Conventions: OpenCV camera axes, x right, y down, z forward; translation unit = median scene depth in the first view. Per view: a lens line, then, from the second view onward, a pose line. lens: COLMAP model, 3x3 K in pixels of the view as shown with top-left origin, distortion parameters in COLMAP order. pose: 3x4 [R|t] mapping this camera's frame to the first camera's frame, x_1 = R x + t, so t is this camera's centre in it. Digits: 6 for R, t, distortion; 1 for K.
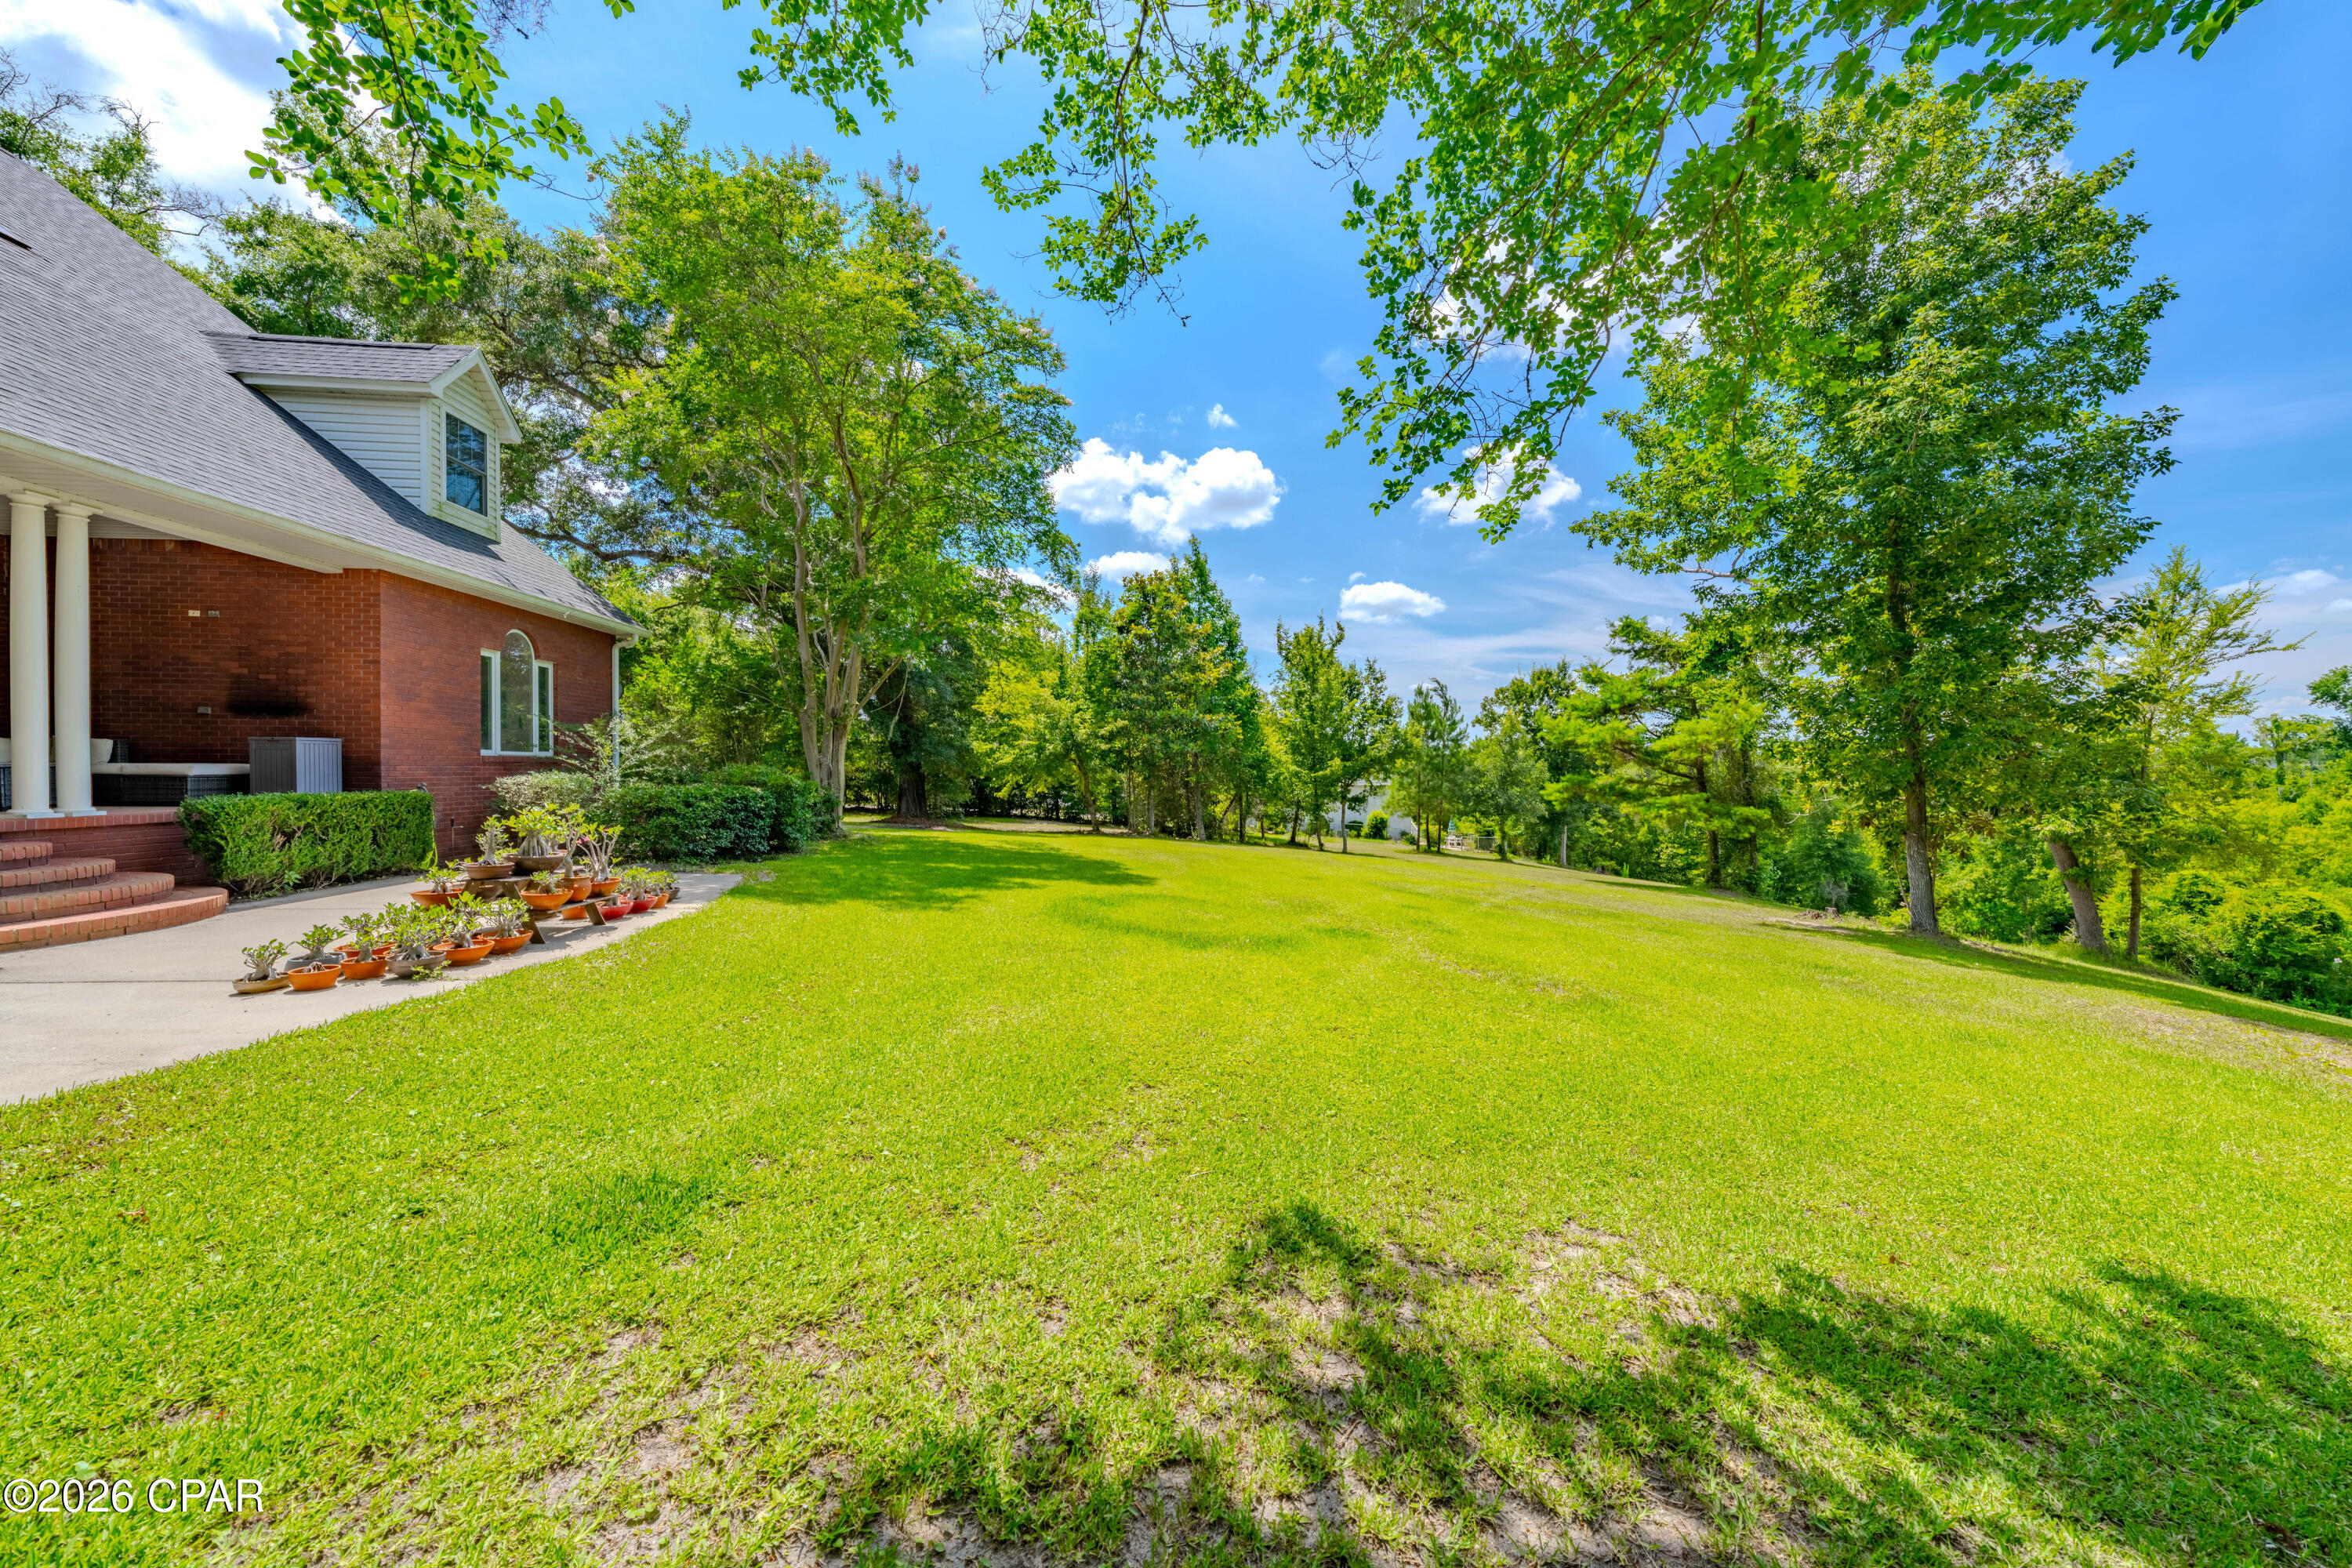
lens RADIAL K [[819.4, 0, 1175.5], [0, 819.4, 777.2], [0, 0, 1]] dist [0.001426, -0.000125]
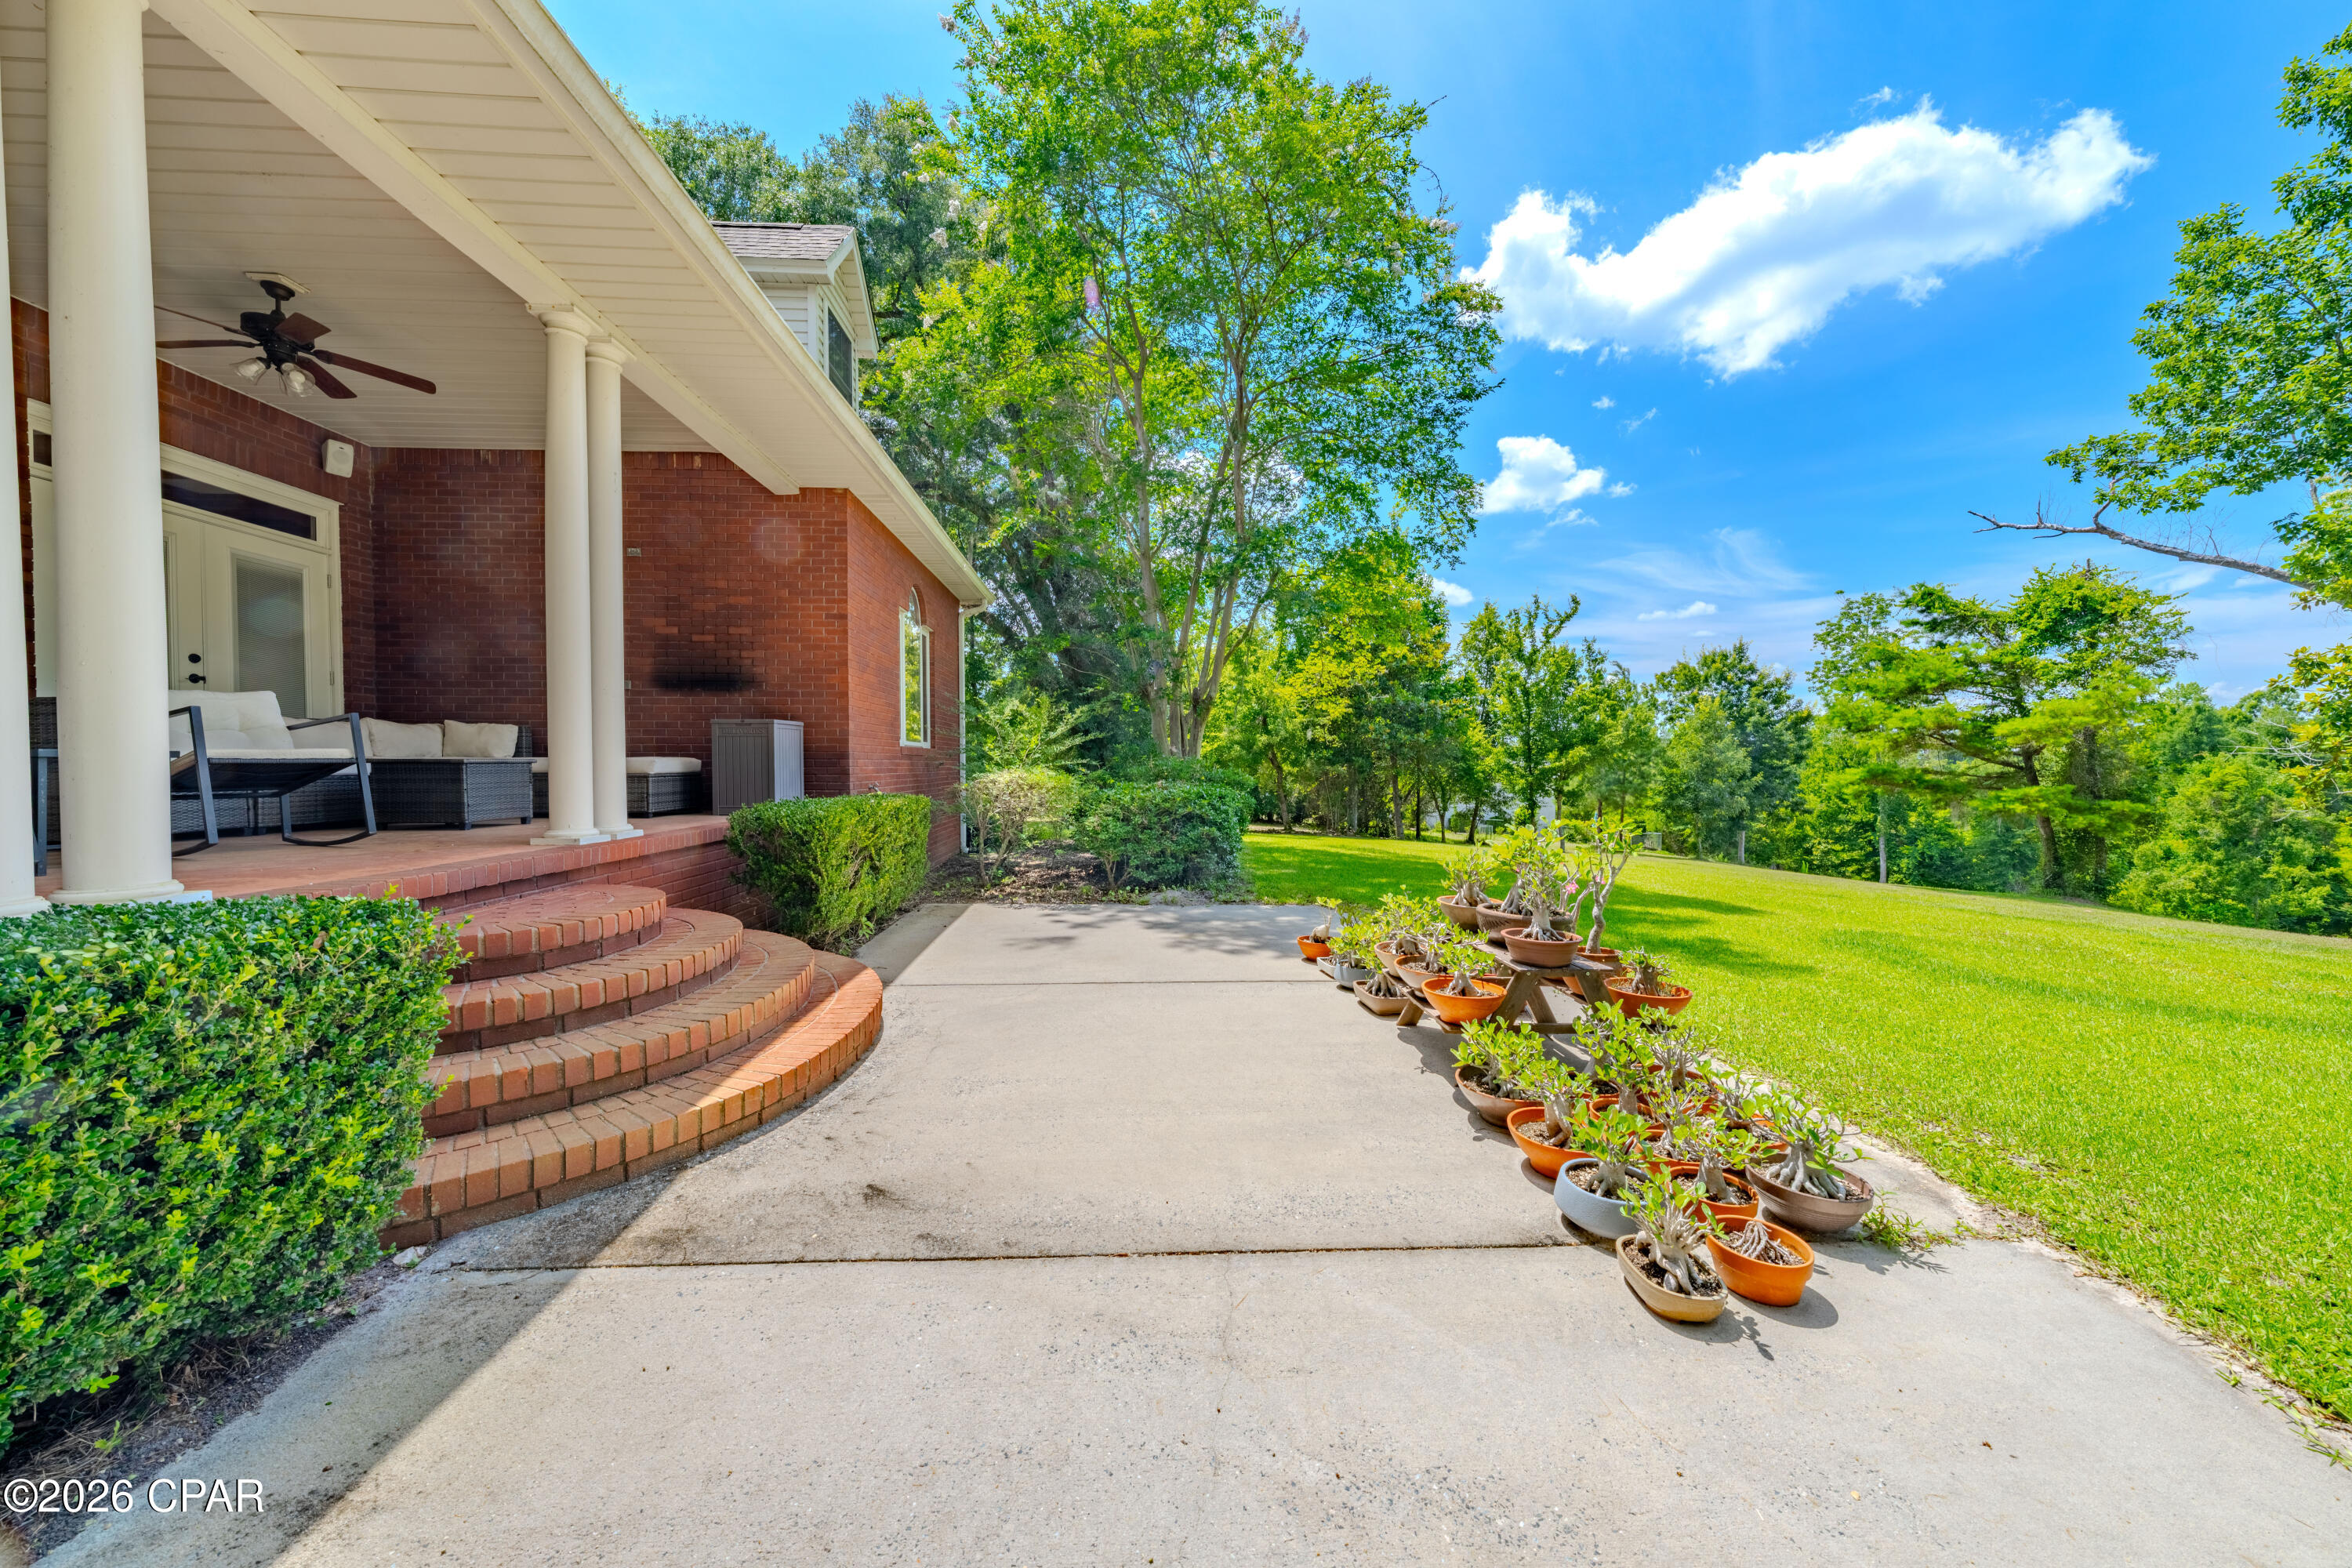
lens RADIAL K [[819.4, 0, 1175.5], [0, 819.4, 777.2], [0, 0, 1]] dist [0.001426, -0.000125]
pose [[0.999196, -0.005579, -0.039692, -0.635123], [0.005875, 0.999956, 0.007353, -0.001652], [0.039650, -0.007581, 0.999185, 0.277842]]
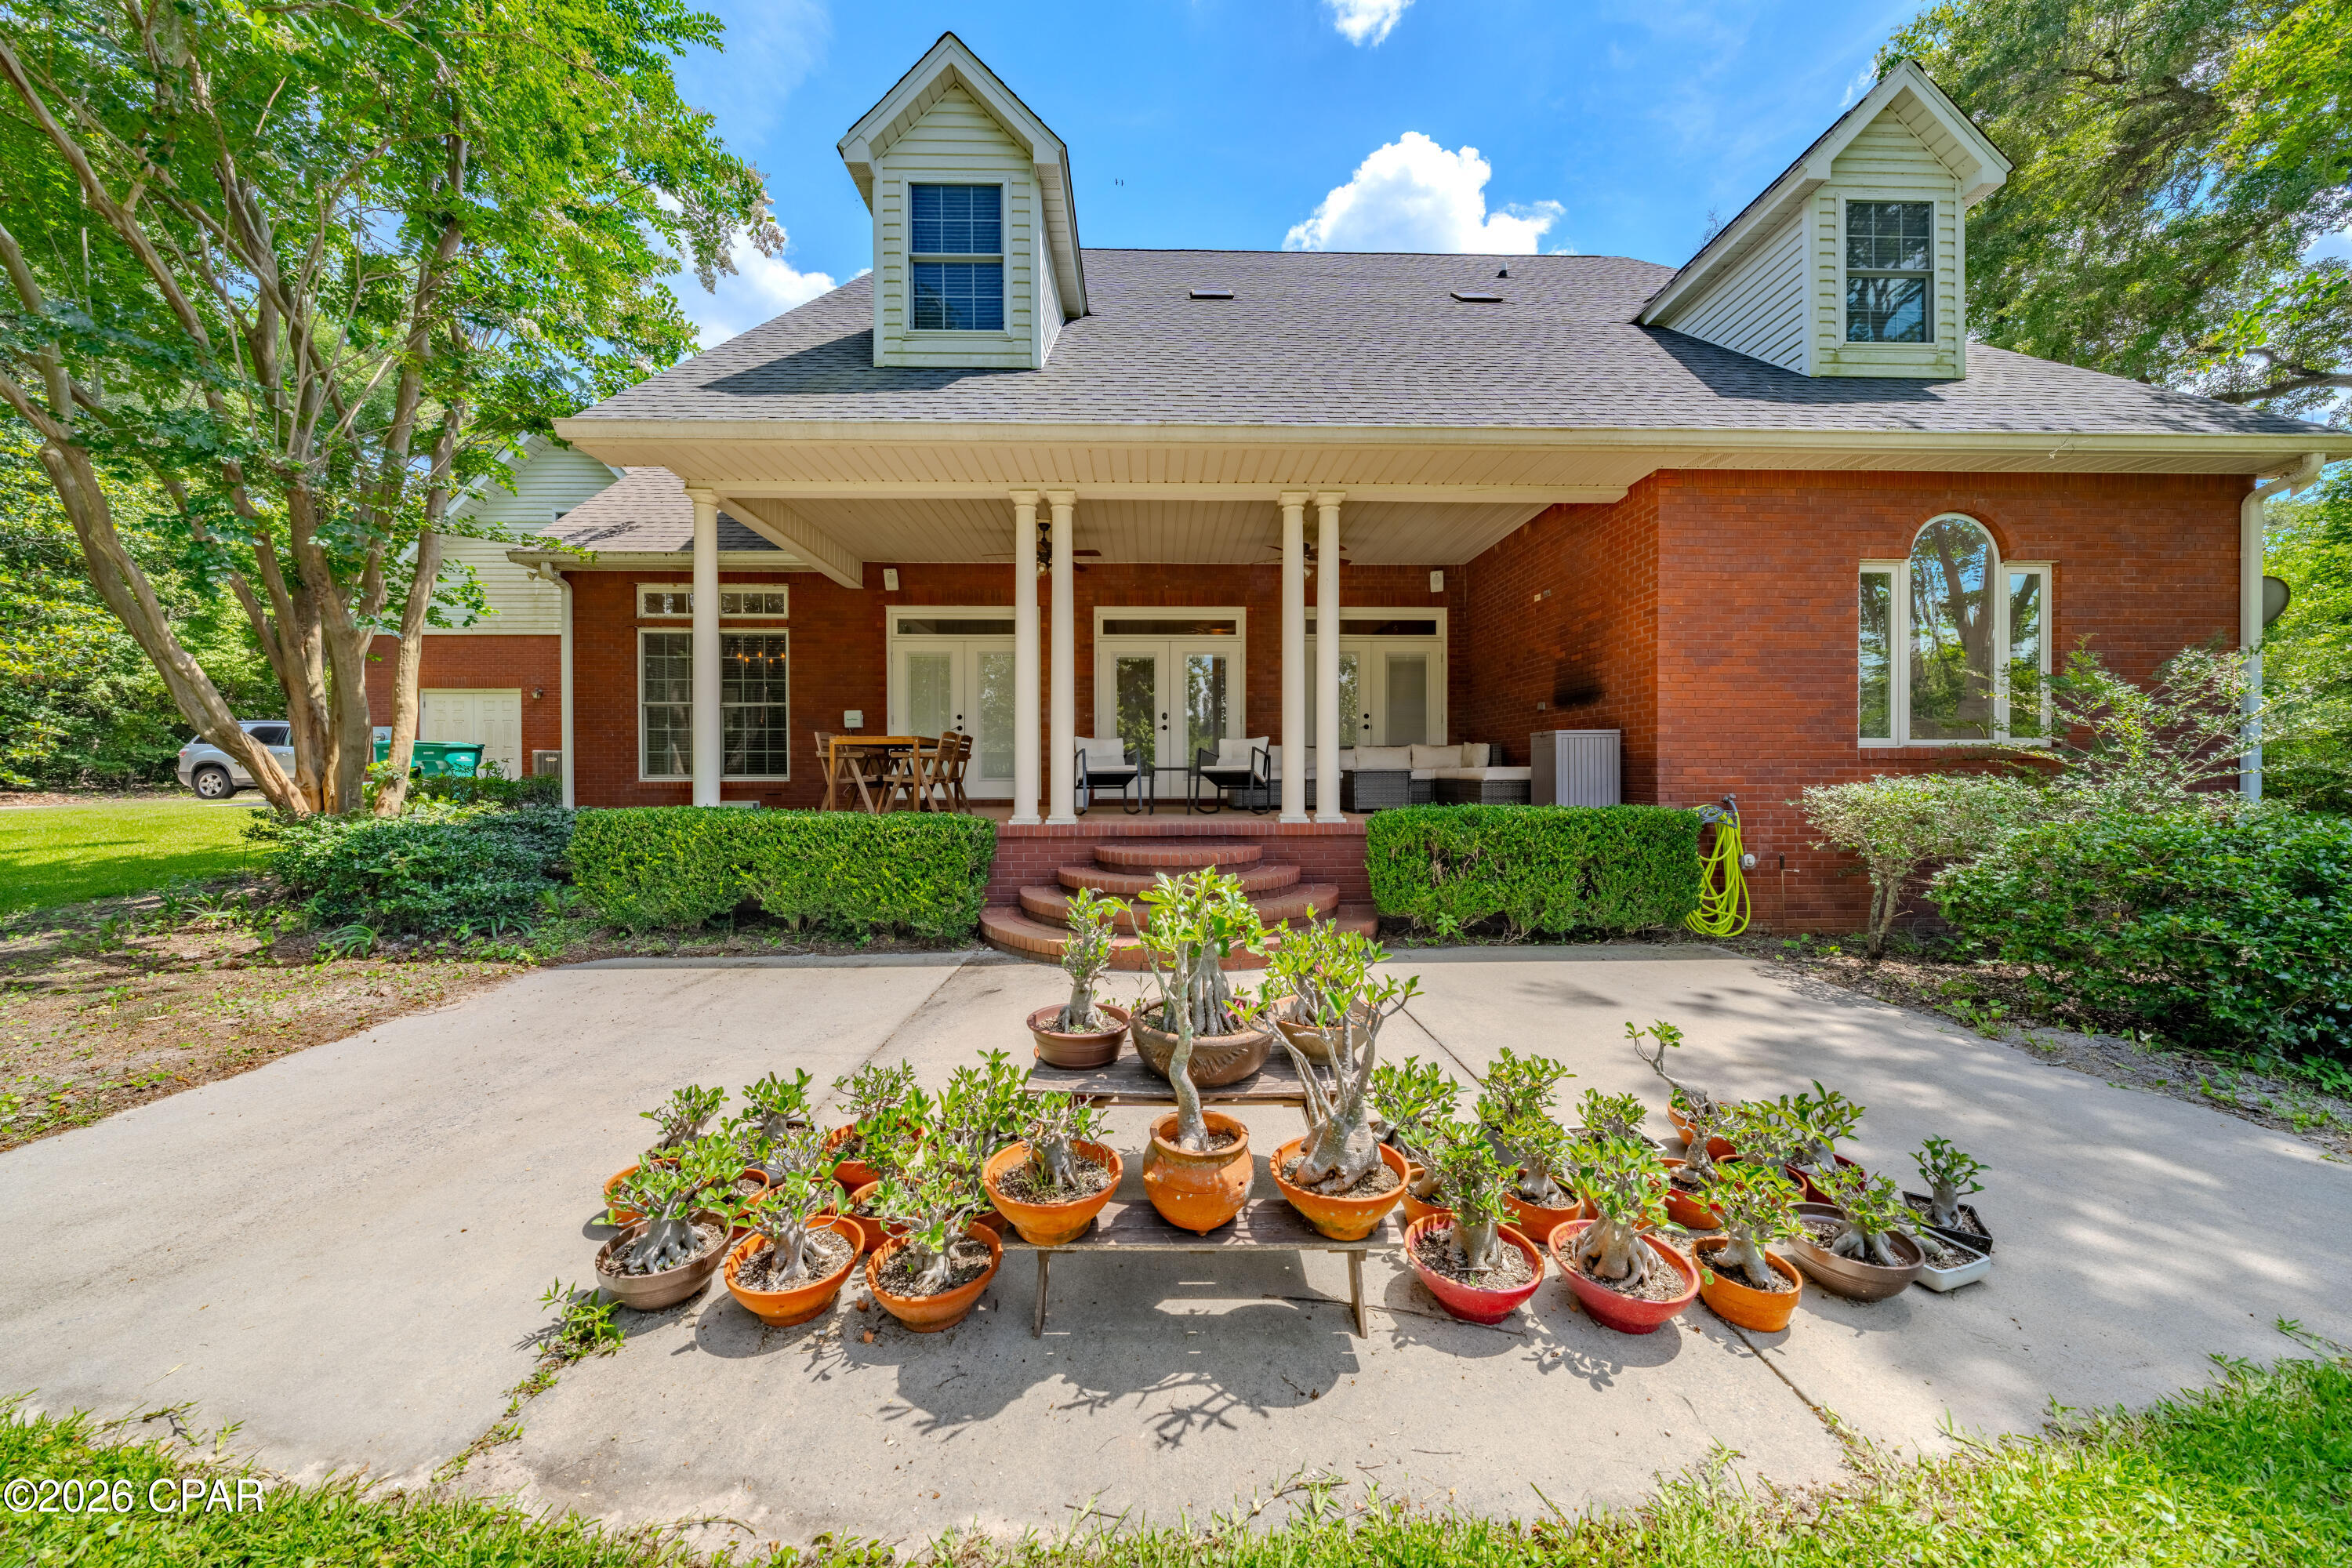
lens RADIAL K [[803.5, 0, 1172.5], [0, 803.5, 777.5], [0, 0, 1]] dist [0.001635, -0.000267]
pose [[-0.078058, -0.001068, -0.996948, -0.285840], [-0.007694, 0.999970, -0.000469, -0.002175], [0.996919, 0.007634, -0.078063, 0.645646]]
